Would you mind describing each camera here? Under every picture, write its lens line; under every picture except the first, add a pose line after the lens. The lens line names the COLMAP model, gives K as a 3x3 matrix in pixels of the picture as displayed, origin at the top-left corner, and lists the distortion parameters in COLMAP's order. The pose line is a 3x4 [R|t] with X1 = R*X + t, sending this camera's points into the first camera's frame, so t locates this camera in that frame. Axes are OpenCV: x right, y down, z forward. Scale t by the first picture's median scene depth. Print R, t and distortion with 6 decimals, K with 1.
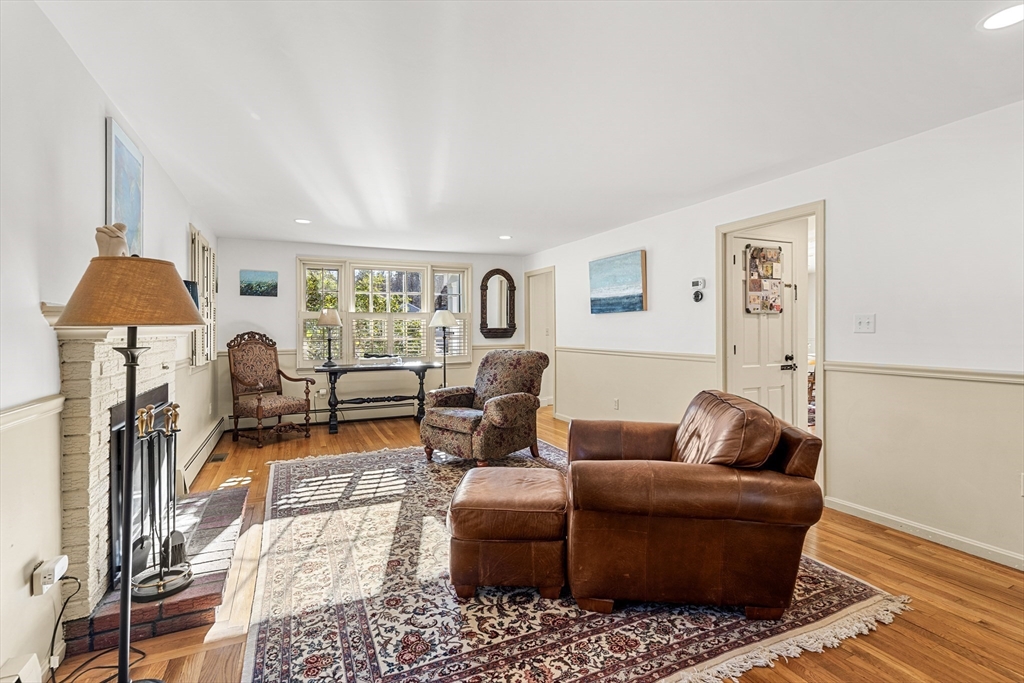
lens RADIAL K [[473.1, 0, 508.4], [0, 473.1, 326.5], [0, 0, 1]] dist [-0.000786, 0.000615]
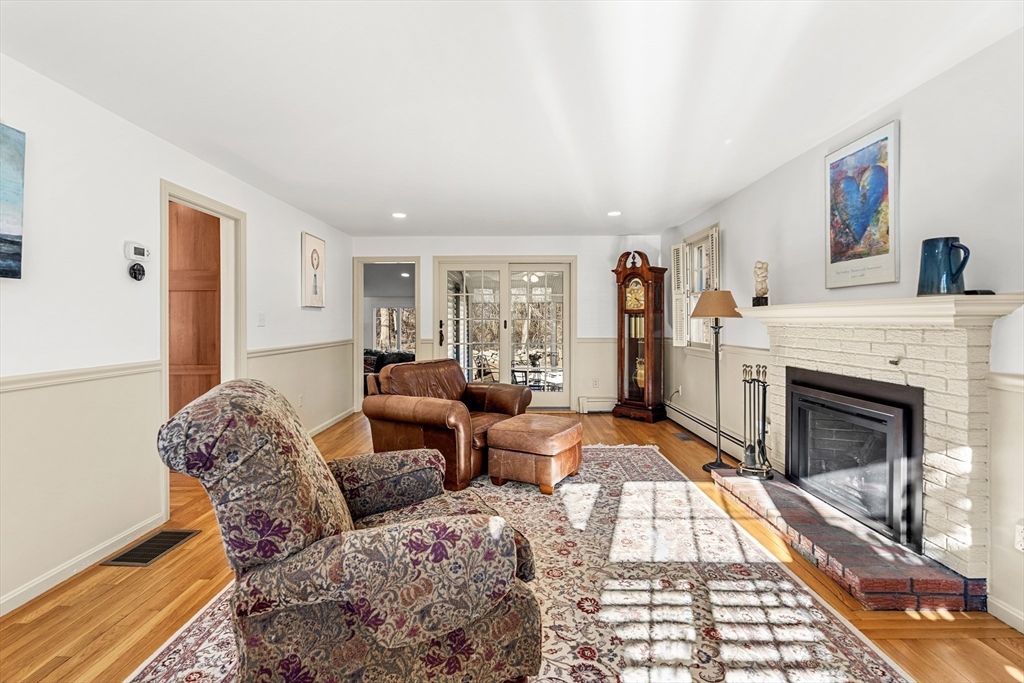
lens RADIAL K [[473.1, 0, 508.4], [0, 473.1, 326.5], [0, 0, 1]] dist [-0.000786, 0.000615]
pose [[-0.906447, 0.006609, 0.422267, -0.376481], [0.007075, 0.999975, -0.000464, 0.015960], [-0.422259, 0.002567, -0.906471, 1.635096]]
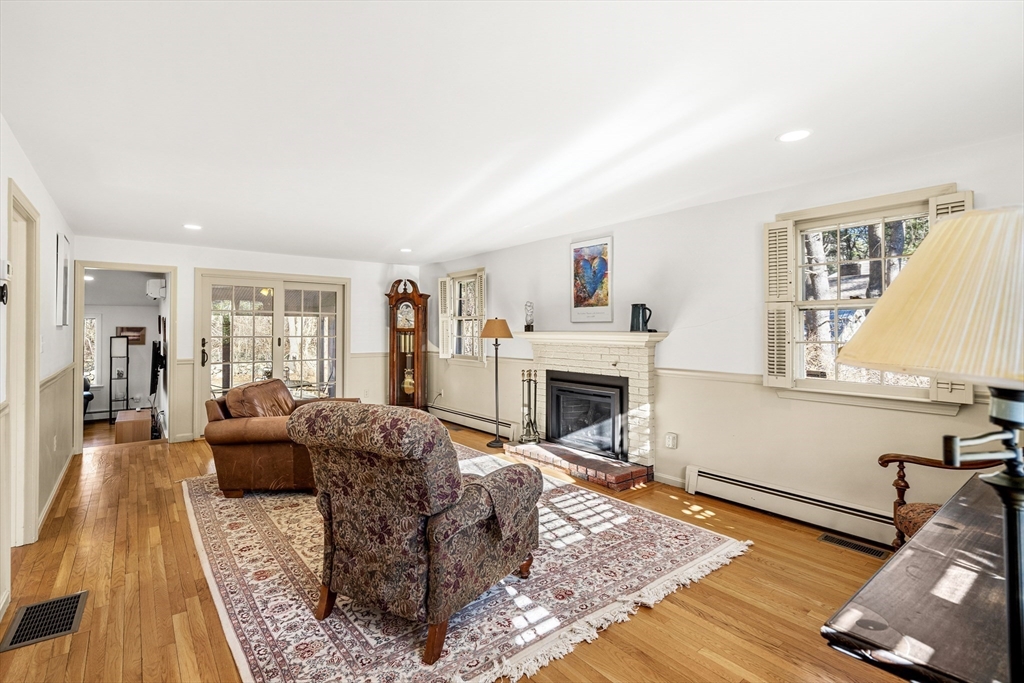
lens RADIAL K [[472.2, 0, 506.8], [0, 472.2, 335.9], [0, 0, 1]] dist [-0.000346, 0.000283]
pose [[-0.970708, 0.012522, -0.239937, -0.010834], [0.011309, 0.999915, 0.006434, -0.018349], [0.239997, 0.003532, -0.970767, 1.953864]]
